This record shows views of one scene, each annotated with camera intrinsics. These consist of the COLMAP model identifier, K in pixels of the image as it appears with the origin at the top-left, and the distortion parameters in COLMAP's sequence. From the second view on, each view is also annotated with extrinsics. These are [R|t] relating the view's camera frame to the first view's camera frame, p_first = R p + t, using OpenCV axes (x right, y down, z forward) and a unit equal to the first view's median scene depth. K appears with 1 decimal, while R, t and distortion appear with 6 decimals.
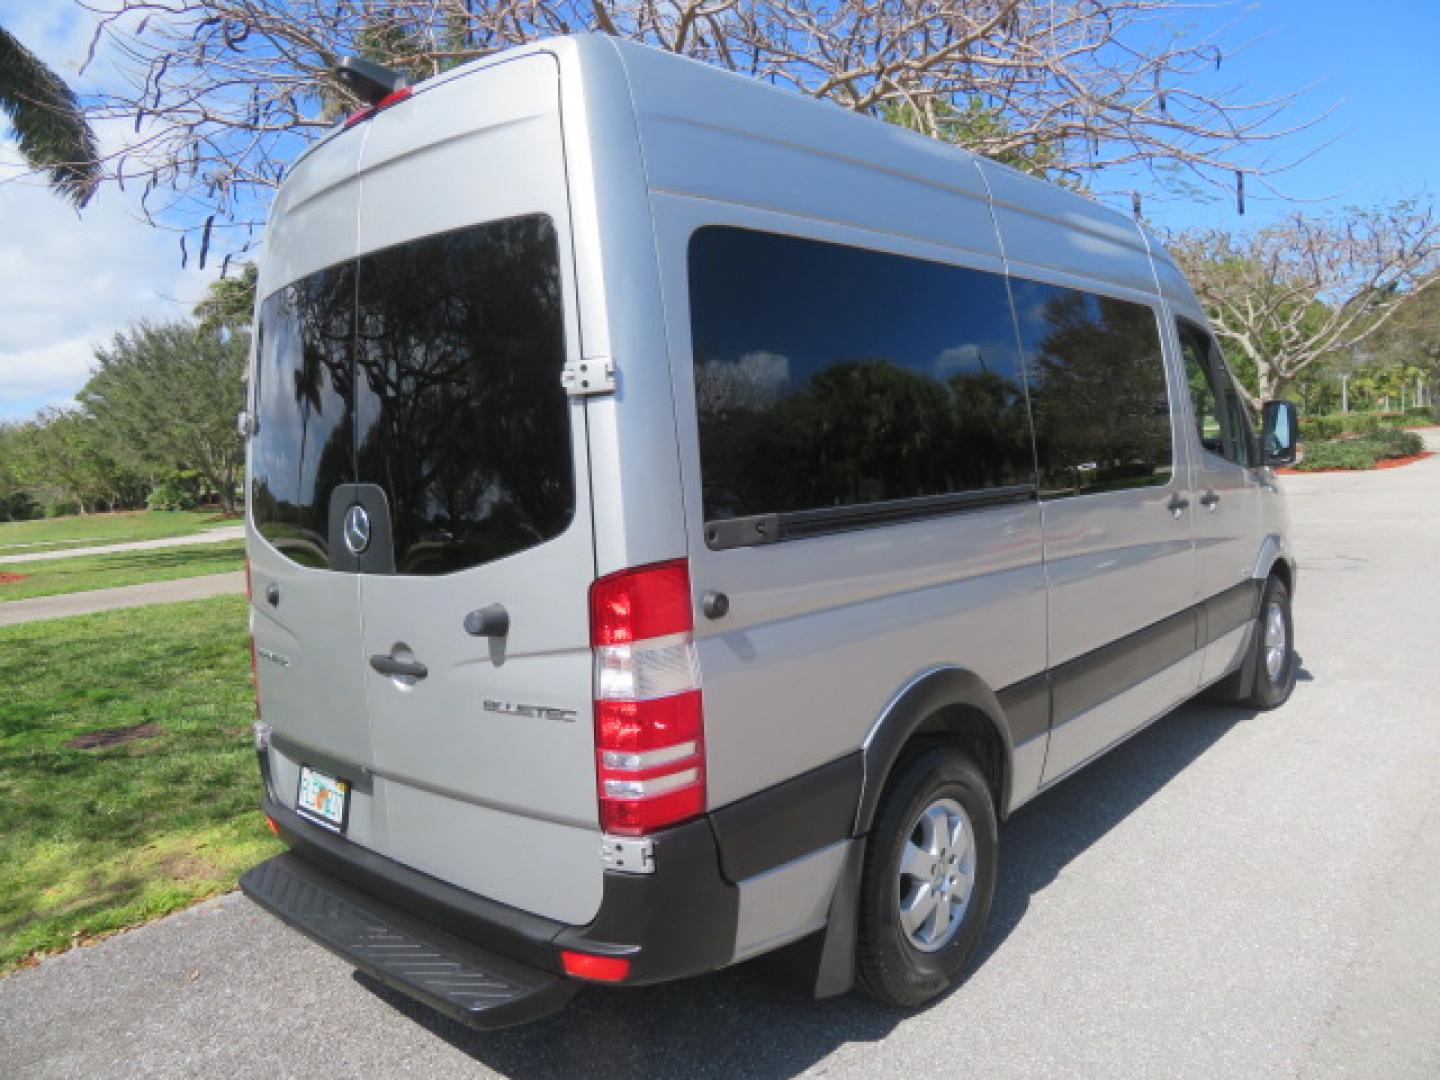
lens RADIAL K [[1031.6, 0, 715.0], [0, 1031.6, 543.7], [0, 0, 1]] dist [-0.021966, 0.015037]
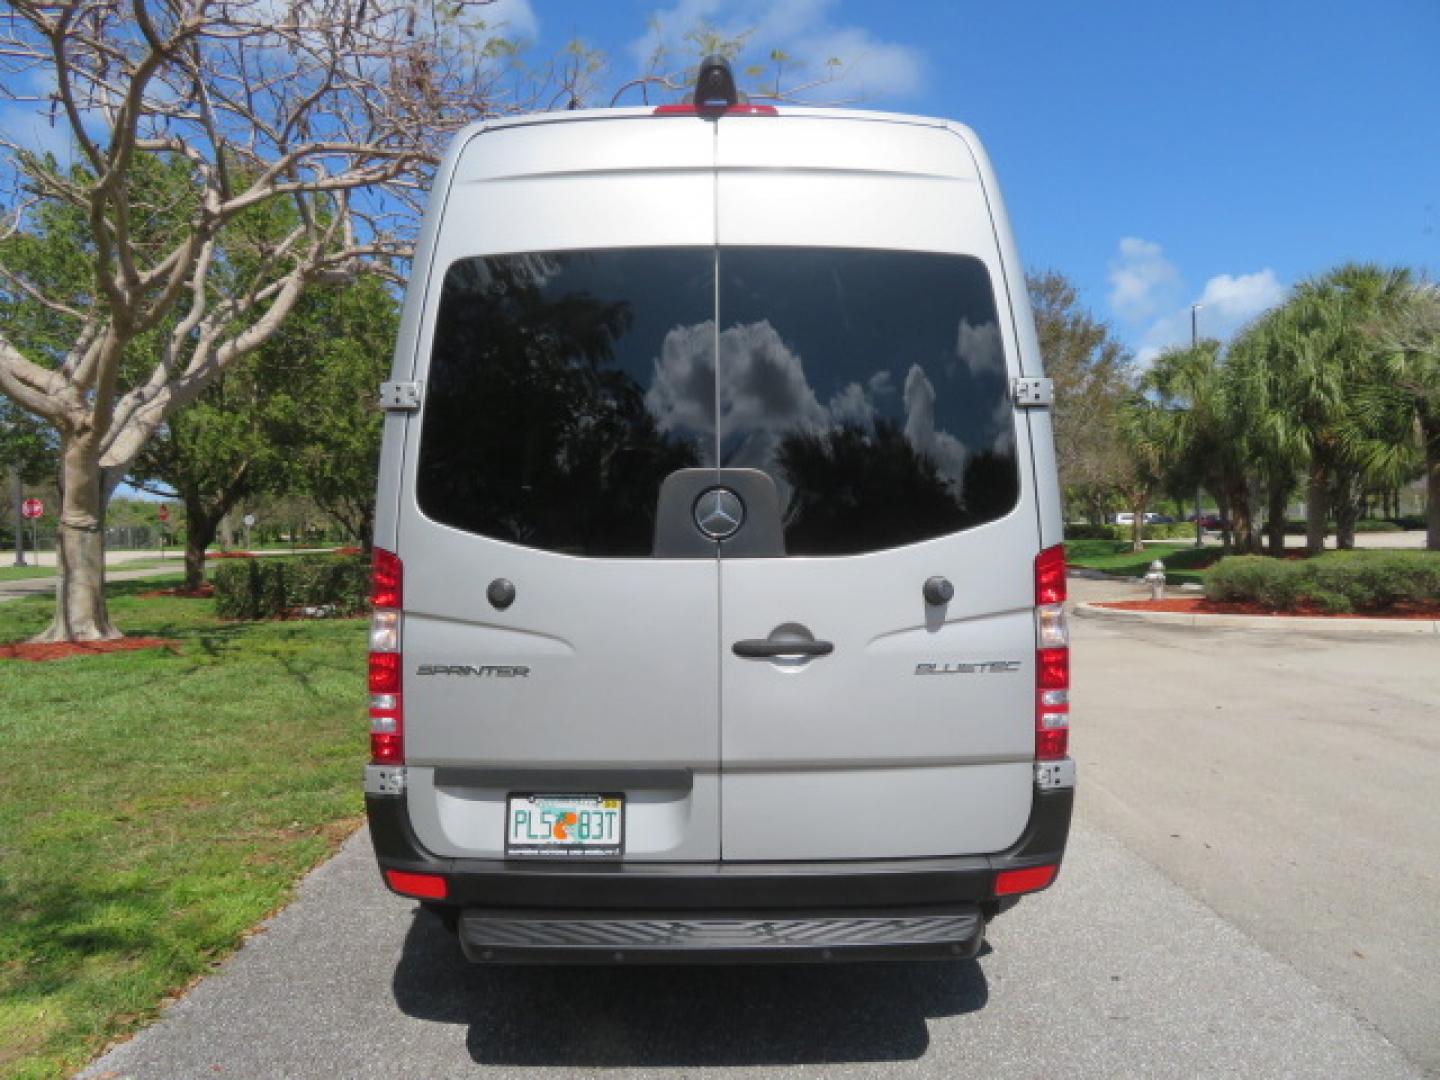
lens RADIAL K [[1031.6, 0, 714.1], [0, 1031.6, 533.8], [0, 0, 1]] dist [-0.021966, 0.015037]
pose [[0.736073, 0.050881, 0.674987, -1.144646], [0.024434, 0.994524, -0.101613, 0.119146], [-0.676461, 0.091287, 0.730799, 0.321686]]
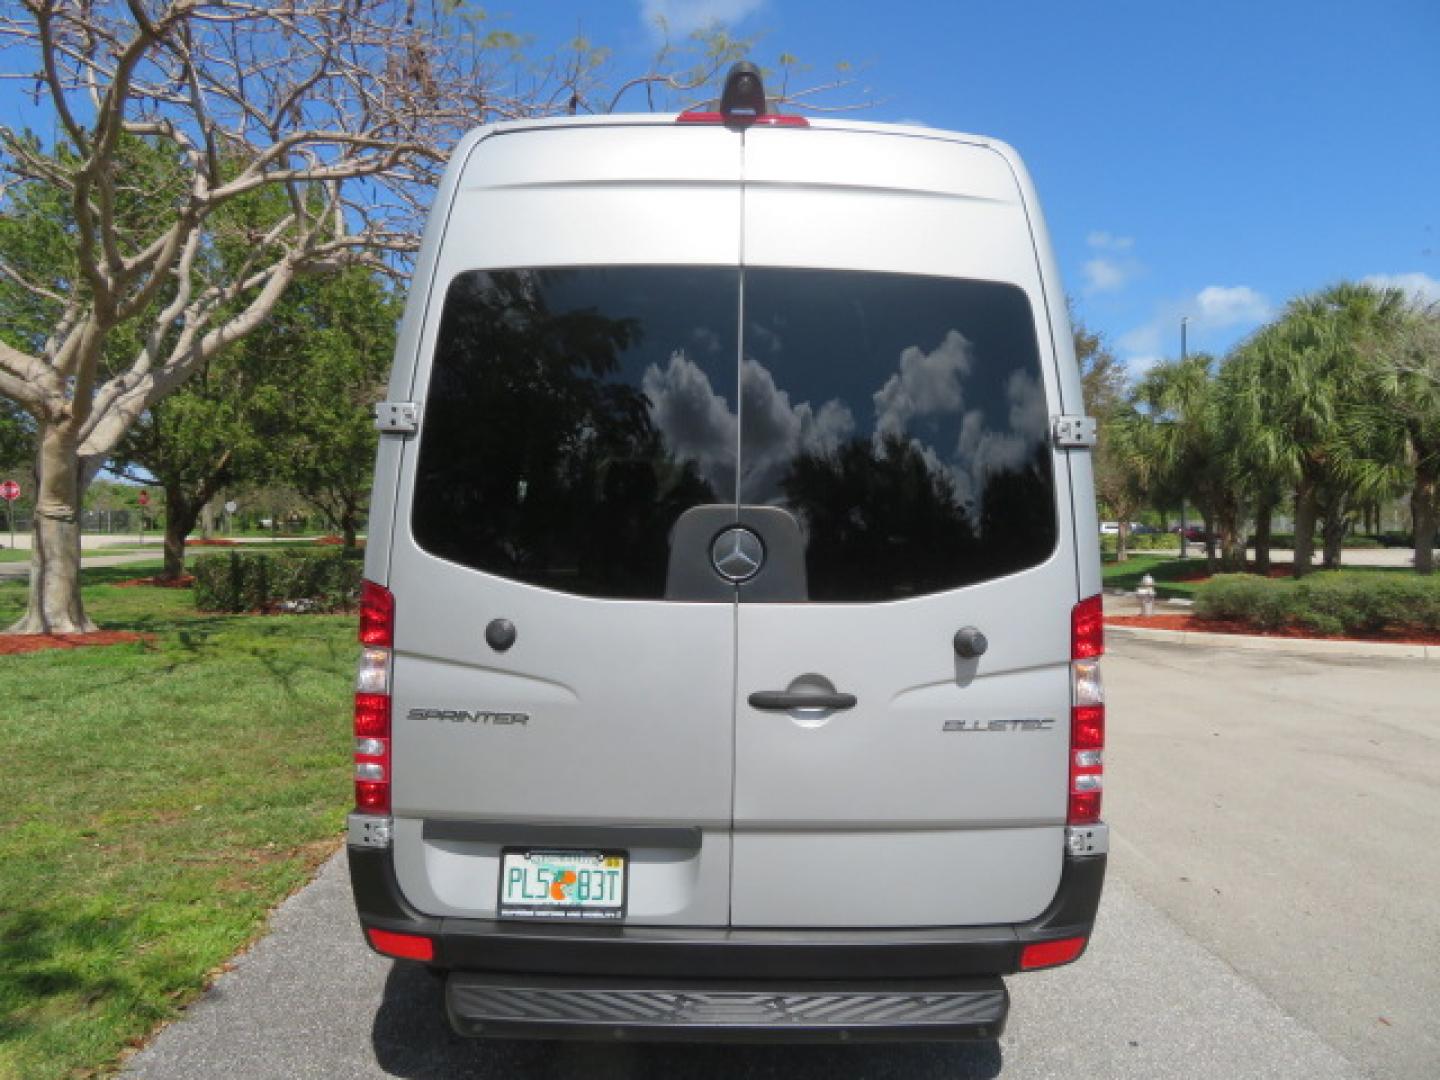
lens RADIAL K [[1031.6, 0, 712.8], [0, 1031.6, 533.5], [0, 0, 1]] dist [-0.021966, 0.015037]
pose [[0.724887, 0.068300, 0.685474, -1.119944], [0.000256, 0.995046, -0.099416, 0.066528], [-0.688868, 0.072241, 0.721278, 0.397813]]
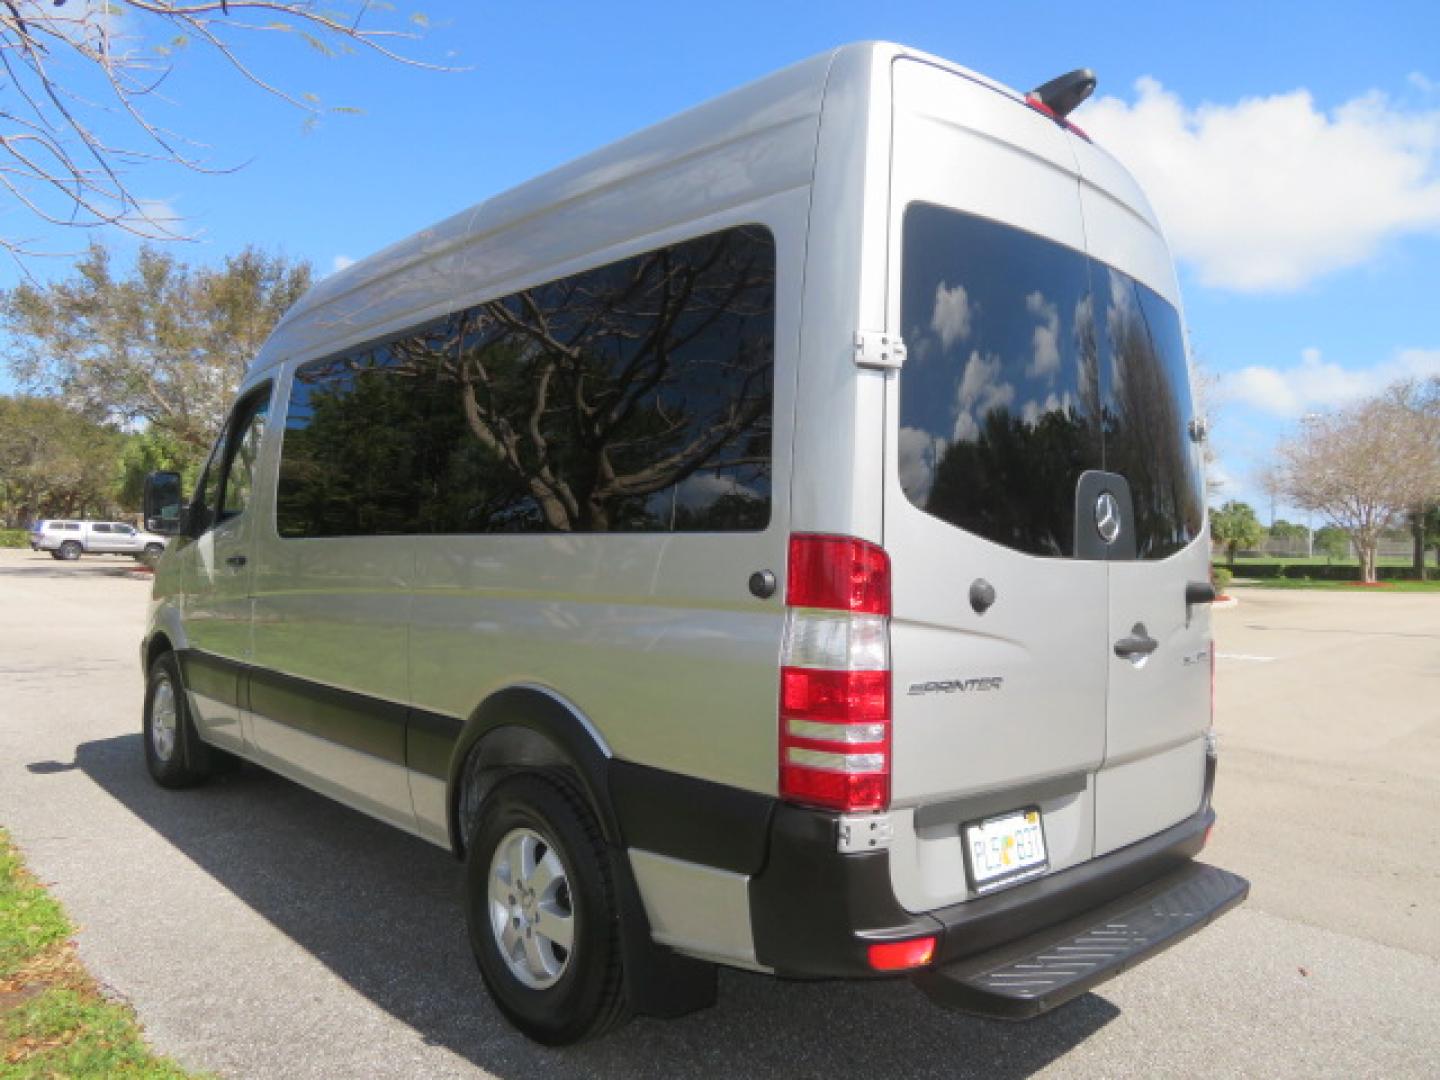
lens RADIAL K [[1031.6, 0, 704.9], [0, 1031.6, 534.8], [0, 0, 1]] dist [-0.021966, 0.015037]
pose [[0.093712, 0.072524, 0.992954, -1.557975], [0.052338, 0.995605, -0.077657, 0.068985], [-0.994223, 0.059247, 0.089505, 1.470562]]
